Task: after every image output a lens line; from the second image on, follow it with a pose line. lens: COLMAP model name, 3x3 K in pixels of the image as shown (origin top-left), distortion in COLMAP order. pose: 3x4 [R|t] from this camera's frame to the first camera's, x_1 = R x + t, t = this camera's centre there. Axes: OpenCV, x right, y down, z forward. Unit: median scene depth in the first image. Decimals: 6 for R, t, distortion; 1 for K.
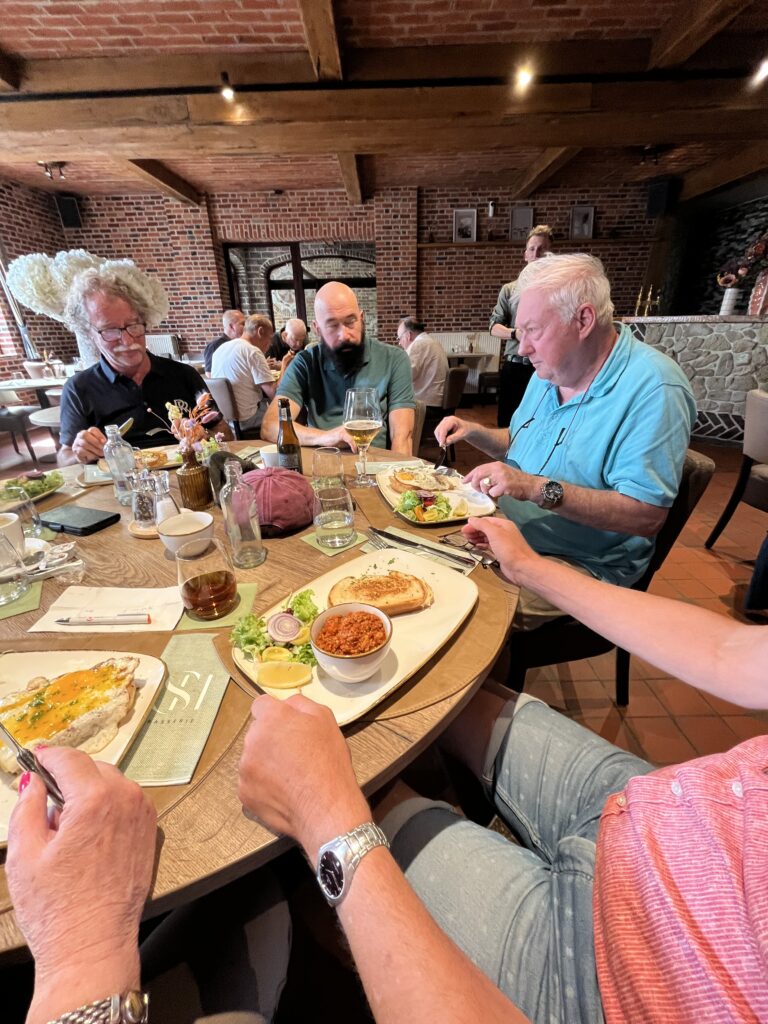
lens RADIAL K [[414.1, 0, 382.7], [0, 414.1, 510.5], [0, 0, 1]] dist [-0.001899, -0.000209]
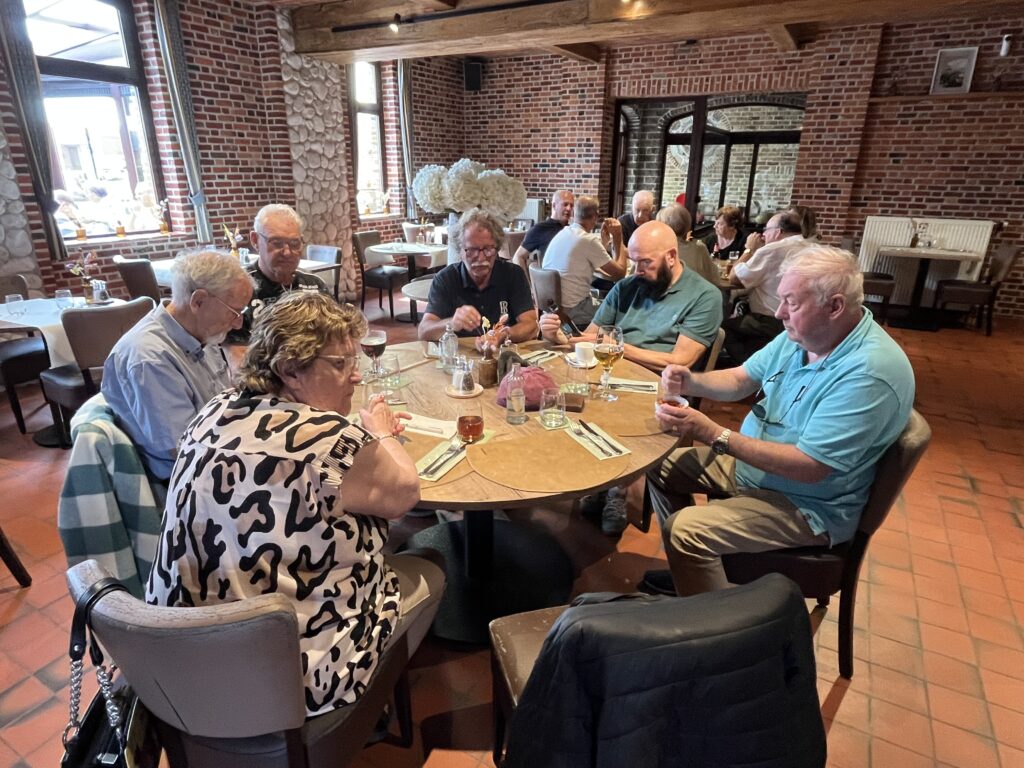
lens RADIAL K [[594.2, 0, 510.1], [0, 594.2, 386.6], [0, 0, 1]] dist [-0.000857, -0.000042]
pose [[0.872286, 0.193666, -0.449010, 0.098457], [-0.221952, 0.974999, -0.010648, -0.000245], [0.435722, 0.108947, 0.893463, -0.146613]]
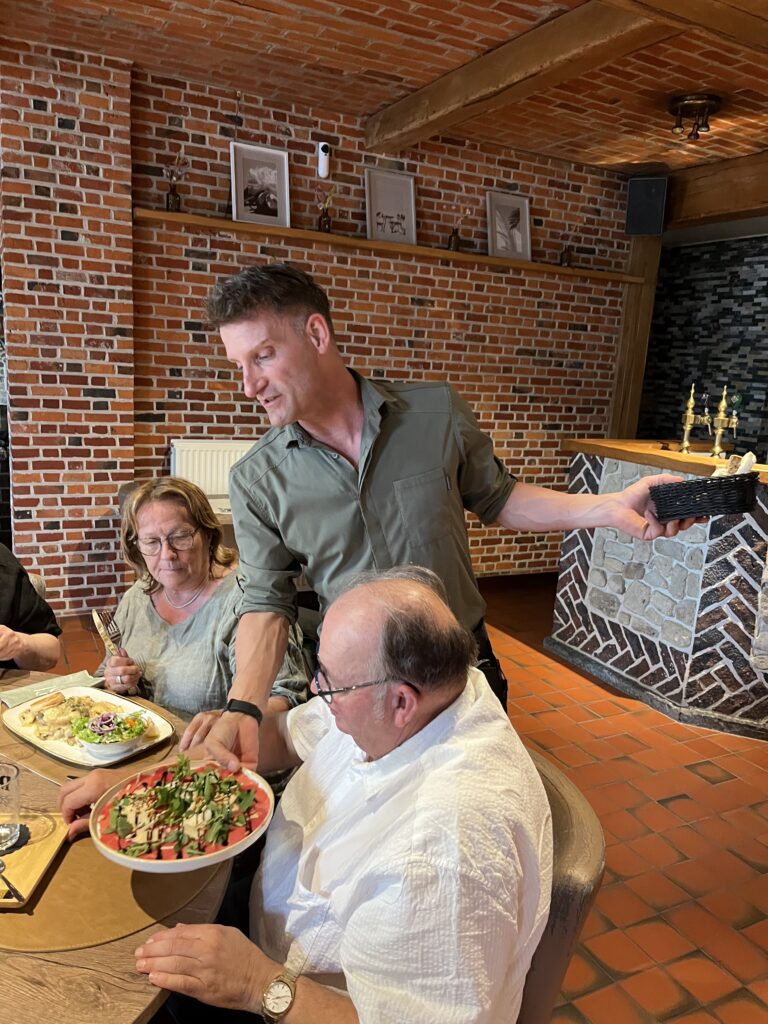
lens RADIAL K [[776.2, 0, 387.9], [0, 776.2, 521.5], [0, 0, 1]] dist [0.058878, -0.075713]
pose [[0.887414, -0.018128, 0.460616, -0.036768], [0.111810, 0.977852, -0.176927, -0.237294], [-0.447207, 0.208509, 0.869787, 0.373468]]
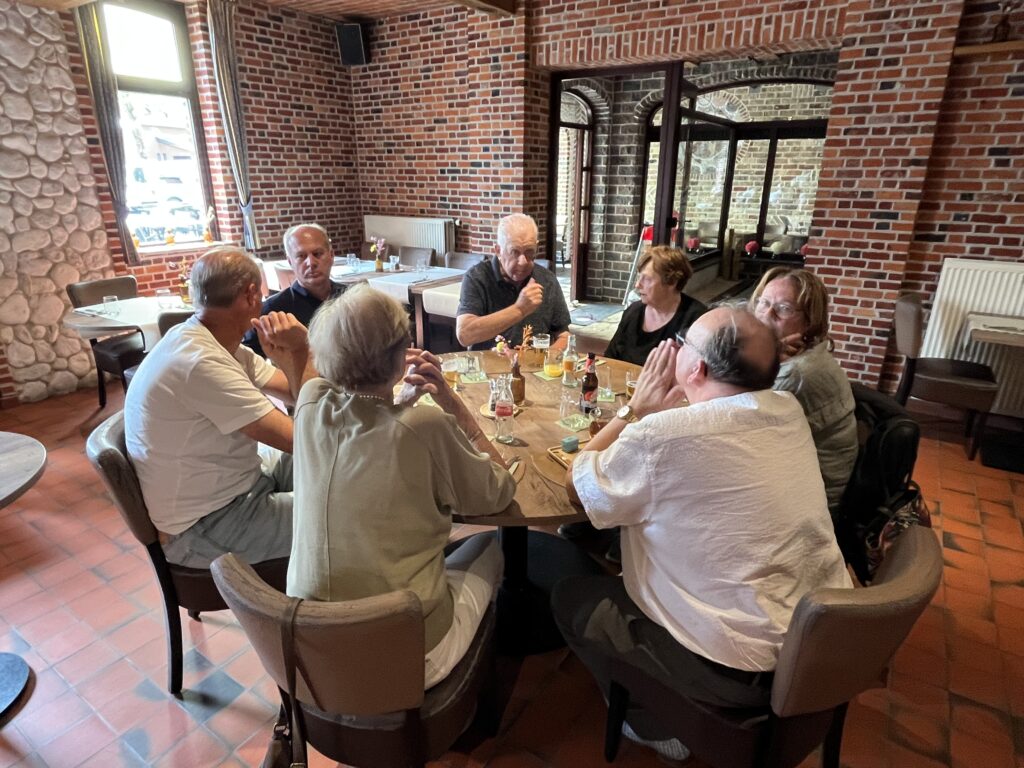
lens RADIAL K [[594.2, 0, 510.1], [0, 594.2, 386.6], [0, 0, 1]] dist [-0.000857, -0.000042]
pose [[0.833235, 0.210265, -0.511379, 0.086874], [-0.244572, 0.969631, 0.000182, -0.219711], [0.495887, 0.124917, 0.859355, 0.331859]]
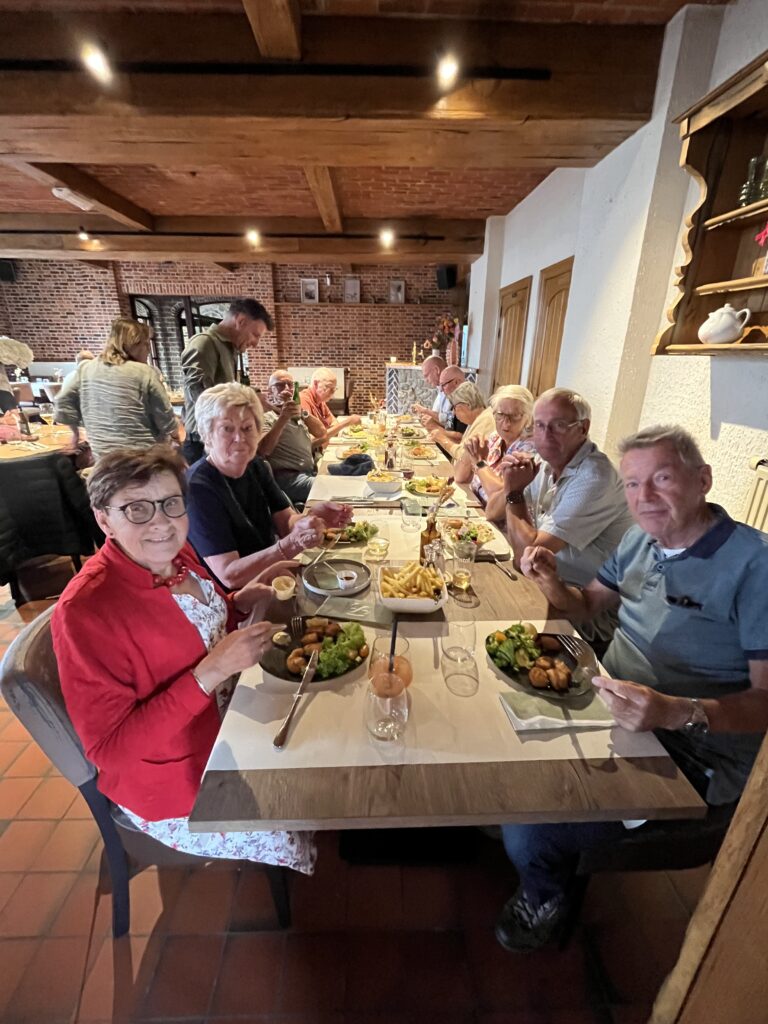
lens RADIAL K [[444.5, 0, 383.0], [0, 444.5, 511.9], [0, 0, 1]] dist [-0.002028, -0.000412]
pose [[0.999165, 0.019716, 0.035779, 0.392266], [-0.017284, 0.997599, -0.067056, 0.116488], [-0.037016, 0.066382, 0.997107, -0.388471]]
